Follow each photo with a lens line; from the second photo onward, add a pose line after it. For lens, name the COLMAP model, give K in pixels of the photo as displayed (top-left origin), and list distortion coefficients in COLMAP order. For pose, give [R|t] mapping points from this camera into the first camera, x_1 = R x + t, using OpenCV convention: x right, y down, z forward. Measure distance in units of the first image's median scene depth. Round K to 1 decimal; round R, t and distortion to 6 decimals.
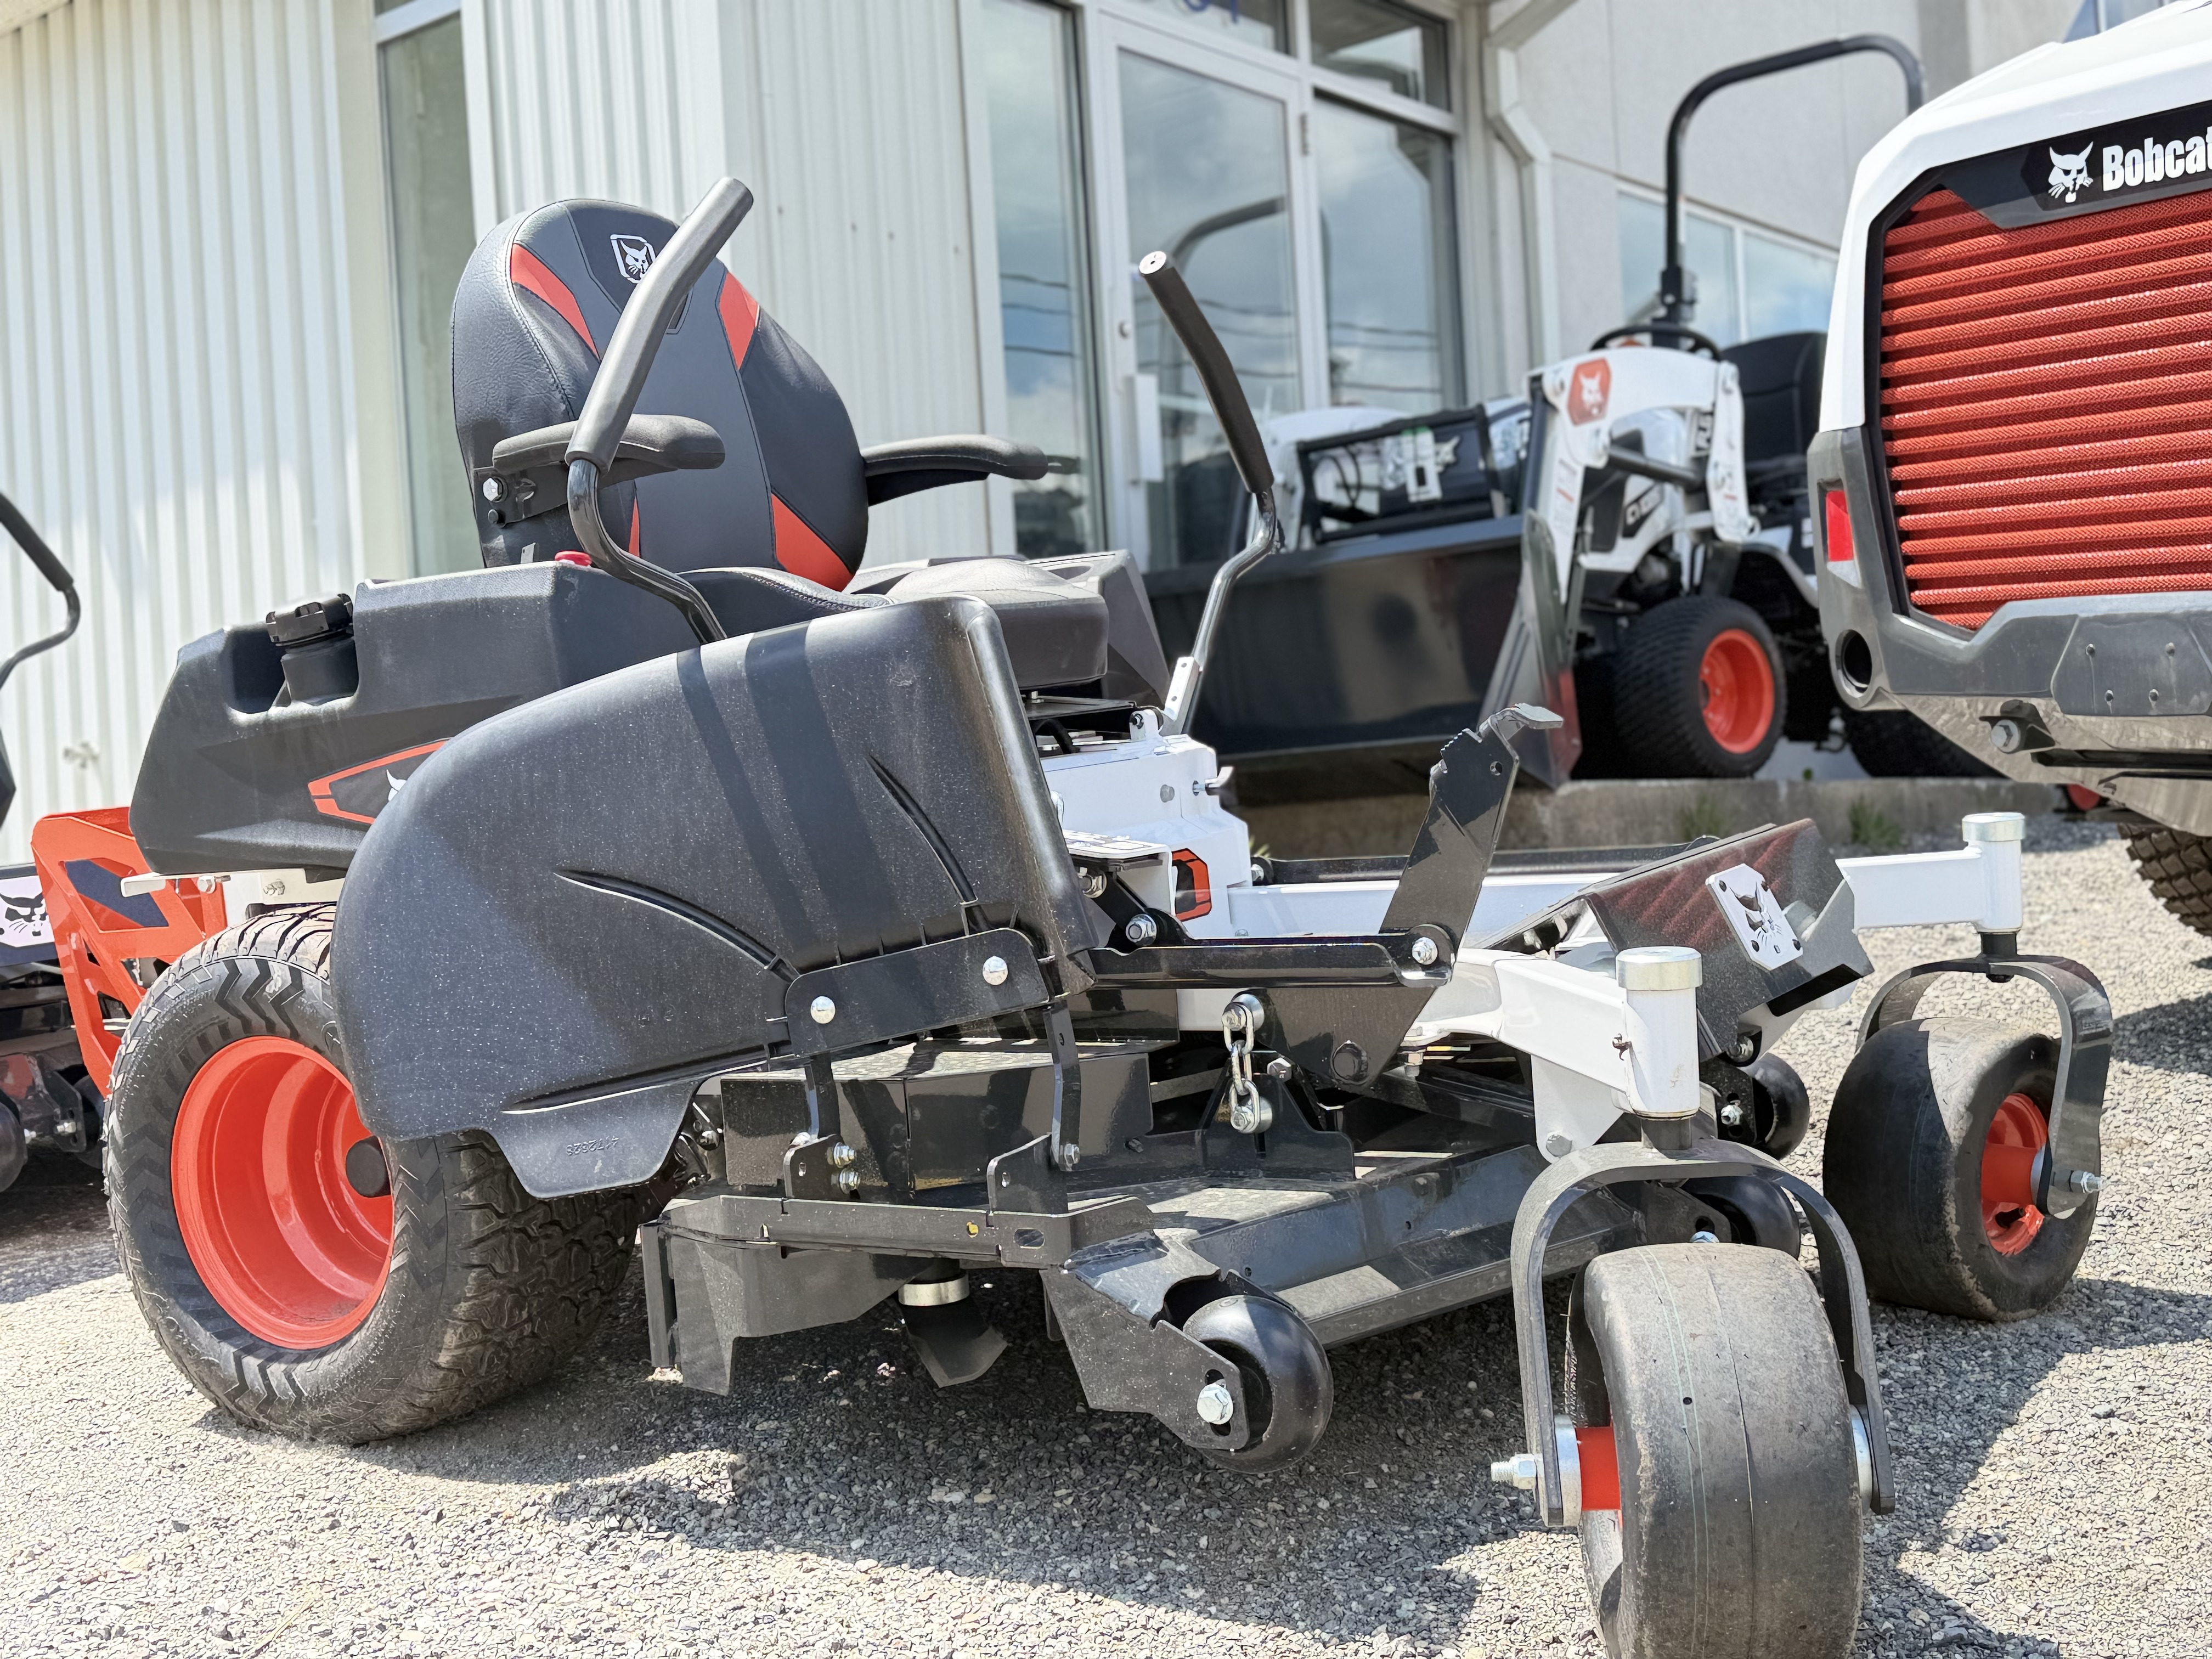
lens RADIAL K [[2711.6, 0, 1103.6], [0, 2711.6, 836.9], [0, 0, 1]] dist [0.321768, -0.876892]
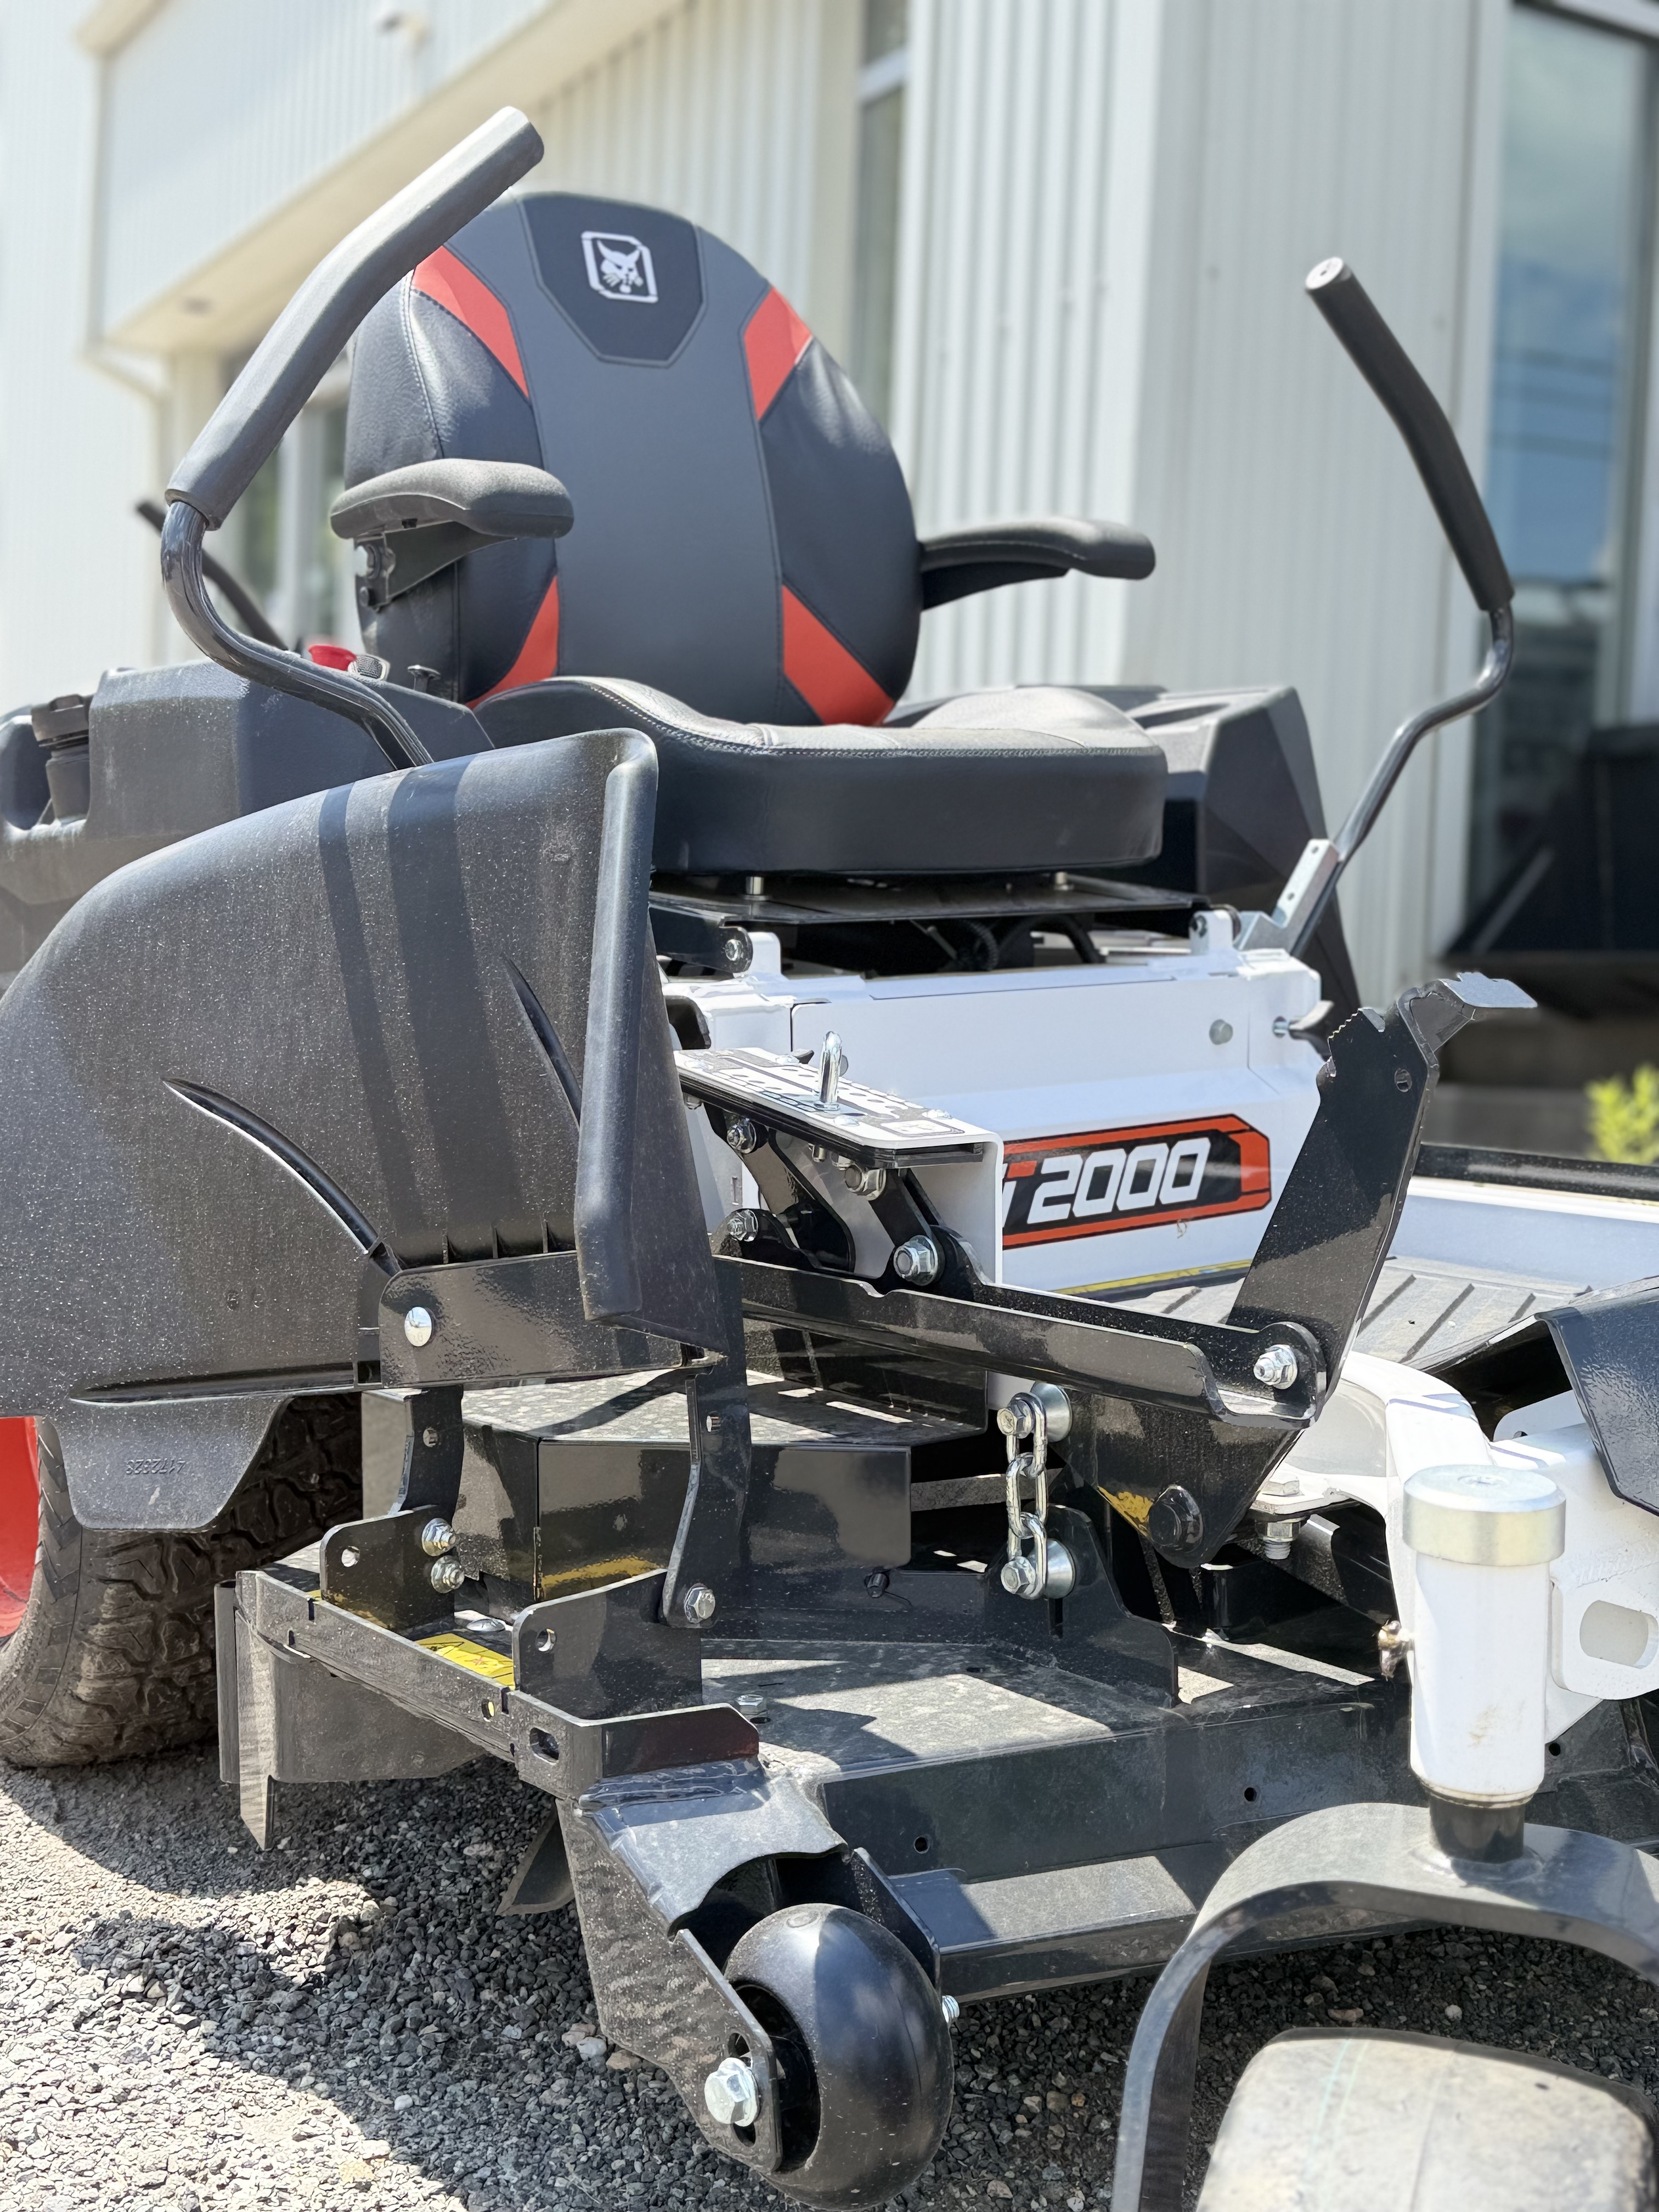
lens RADIAL K [[2711.6, 0, 831.6], [0, 2711.6, 1093.3], [0, 0, 1]] dist [0.321768, -0.876892]
pose [[0.938866, 0.102720, -0.328602, 0.205651], [-0.087389, 0.994297, 0.061131, -0.043812], [0.333007, -0.028677, 0.942488, 0.373893]]
